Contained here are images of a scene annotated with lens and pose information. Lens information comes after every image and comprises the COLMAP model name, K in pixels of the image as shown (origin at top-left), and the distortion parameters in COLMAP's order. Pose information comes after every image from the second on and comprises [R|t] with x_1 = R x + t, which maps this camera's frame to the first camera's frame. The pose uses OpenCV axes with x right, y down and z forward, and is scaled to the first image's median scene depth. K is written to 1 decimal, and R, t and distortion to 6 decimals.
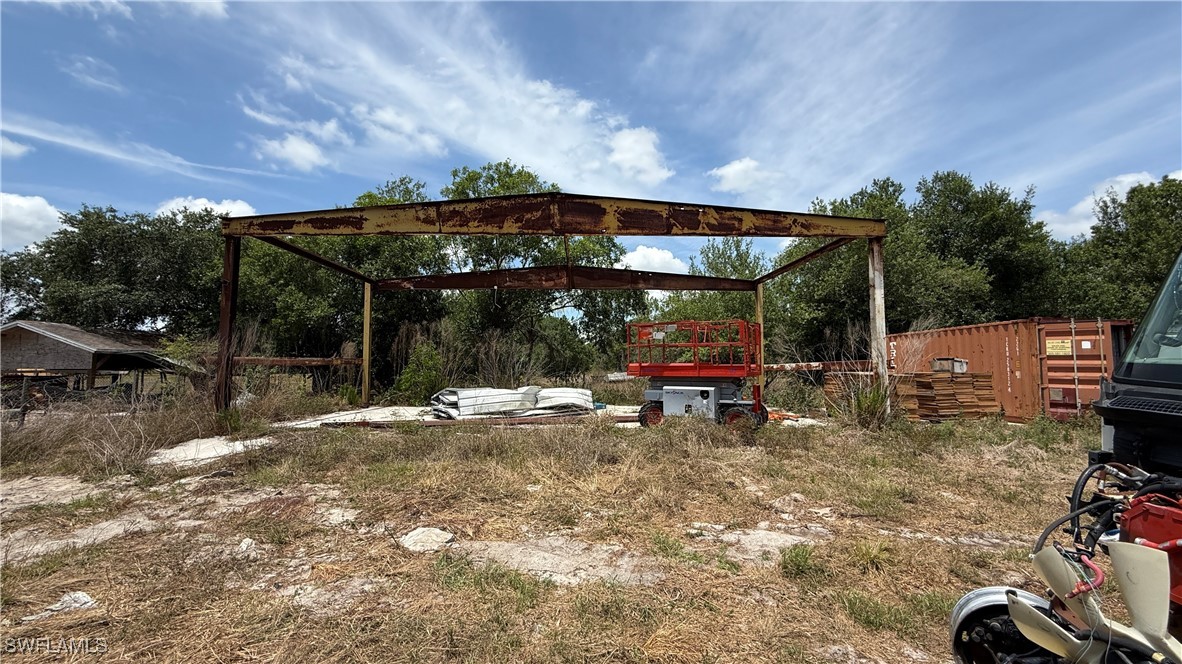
lens RADIAL K [[475.7, 0, 588.2], [0, 475.7, 330.7], [0, 0, 1]] dist [-0.001170, -0.001144]
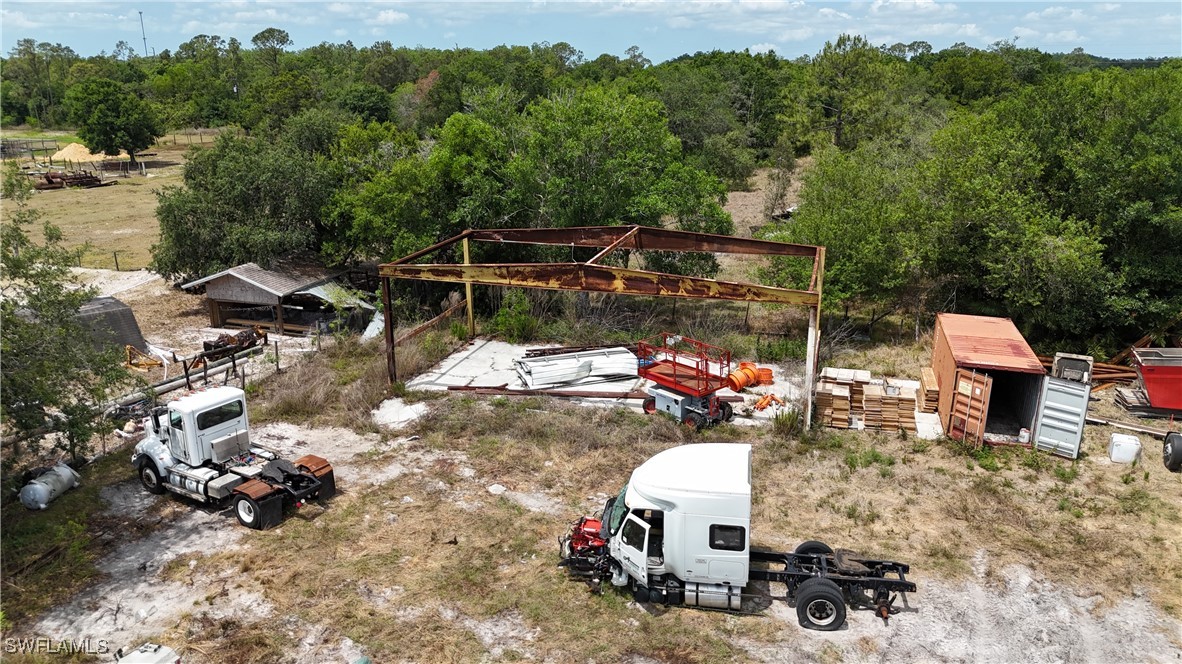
lens RADIAL K [[880.6, 0, 589.7], [0, 880.6, 331.8], [0, 0, 1]] dist [0.069316, -0.001160]
pose [[0.956226, 0.078084, -0.282020, 0.726589], [0.027892, 0.935035, 0.353458, -1.037807], [0.291298, -0.345852, 0.891926, -1.462738]]
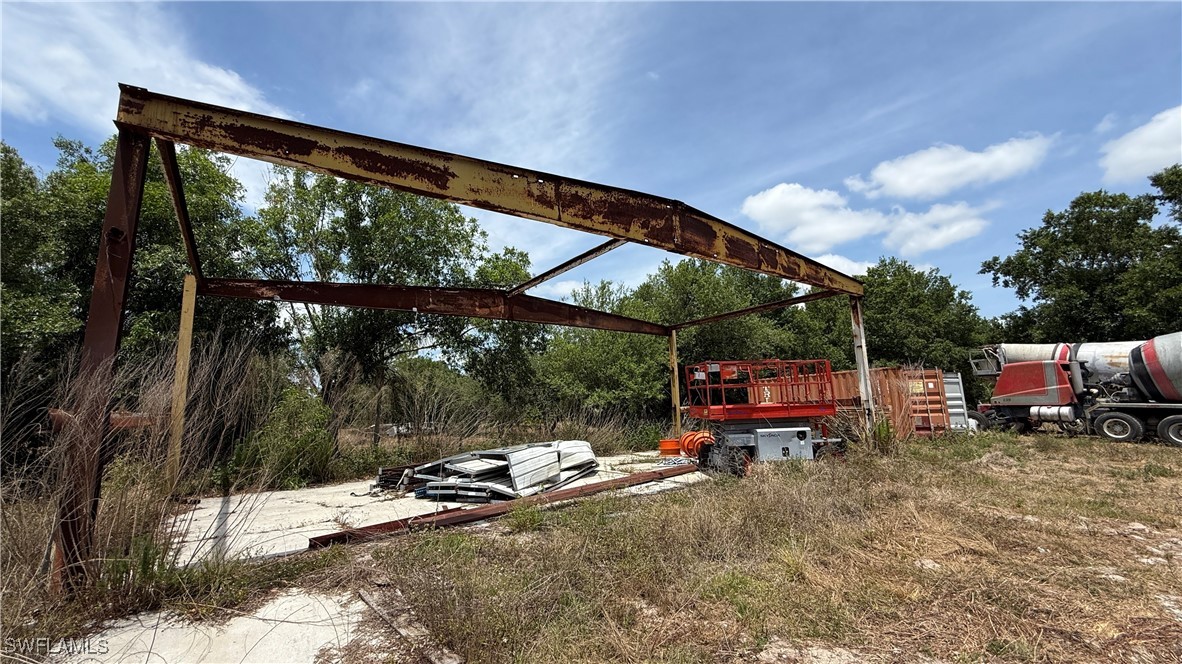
lens RADIAL K [[475.7, 0, 592.9], [0, 475.7, 330.1], [0, 0, 1]] dist [-0.001170, -0.001144]
pose [[0.814526, 0.068523, 0.576065, -0.654534], [-0.009628, 0.994460, -0.104676, 0.024230], [-0.580046, 0.079715, 0.810674, 0.418025]]
